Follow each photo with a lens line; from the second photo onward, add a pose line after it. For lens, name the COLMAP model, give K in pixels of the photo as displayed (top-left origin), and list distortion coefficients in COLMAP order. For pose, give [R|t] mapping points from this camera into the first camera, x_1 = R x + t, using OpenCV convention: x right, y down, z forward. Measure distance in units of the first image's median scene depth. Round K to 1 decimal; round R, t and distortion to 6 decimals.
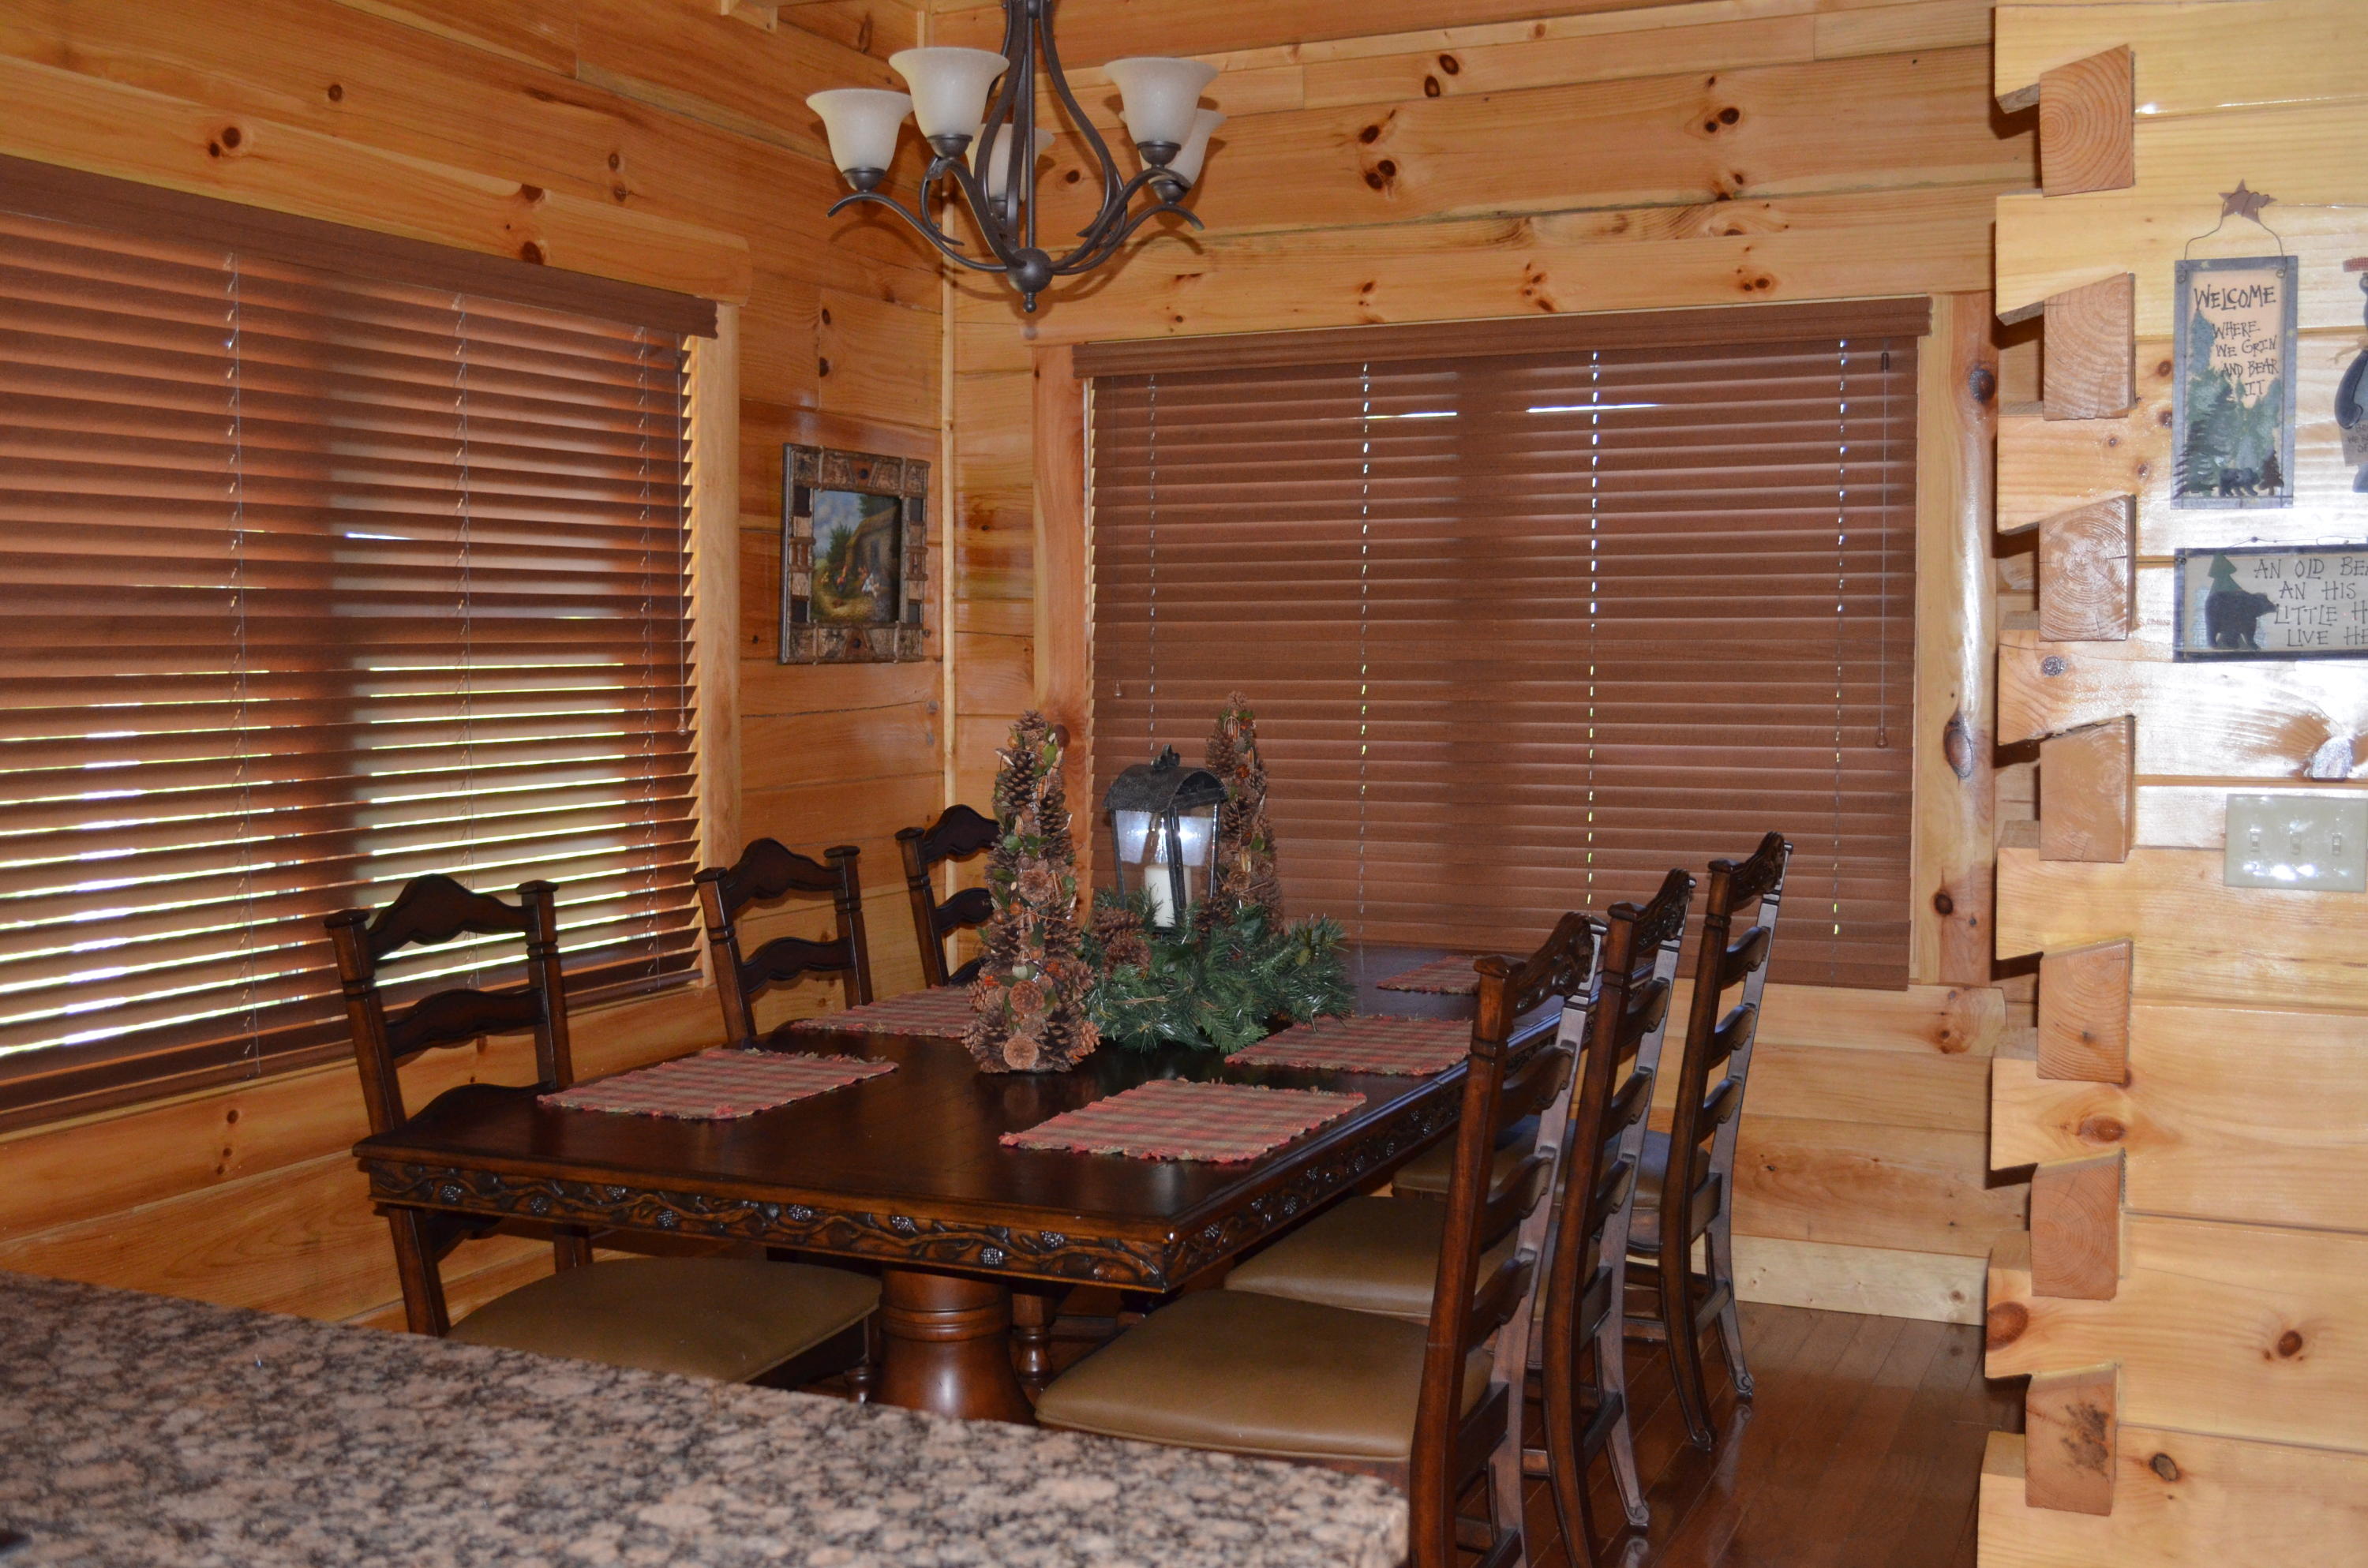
lens RADIAL K [[2537.8, 0, 1188.3], [0, 2537.8, 788.4], [0, 0, 1]] dist [0.019420, 0.000000]
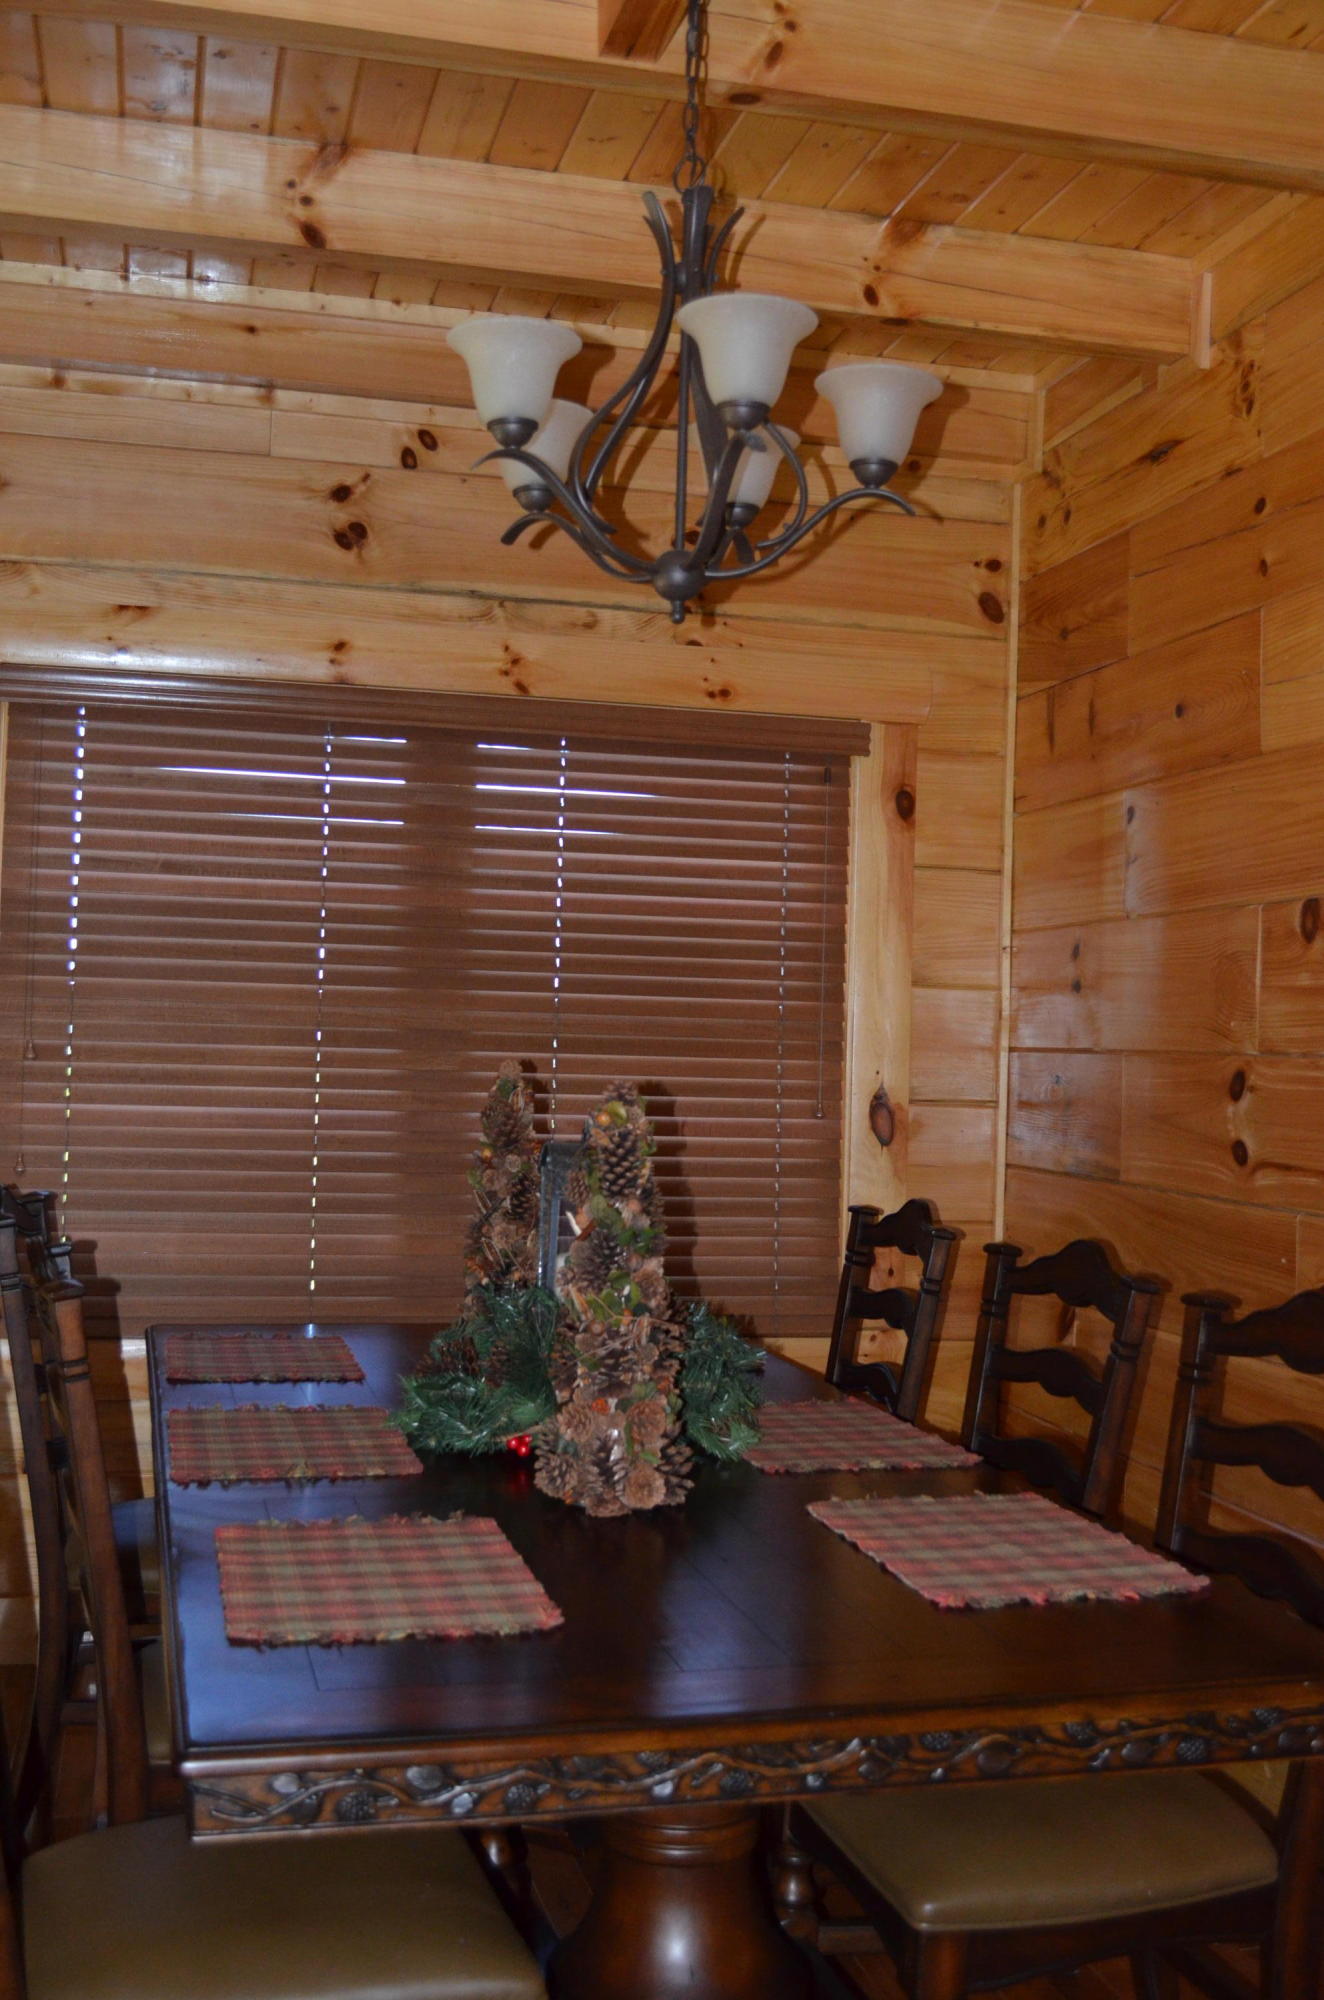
lens RADIAL K [[2143.7, 0, 661.8], [0, 2143.7, 992.2], [0, 0, 1]] dist [0.019420, 0.000000]
pose [[0.790798, 0.037103, 0.610952, -0.341285], [0.002636, 0.997945, -0.064016, -0.011213], [-0.612072, 0.052234, 0.789075, 0.285620]]
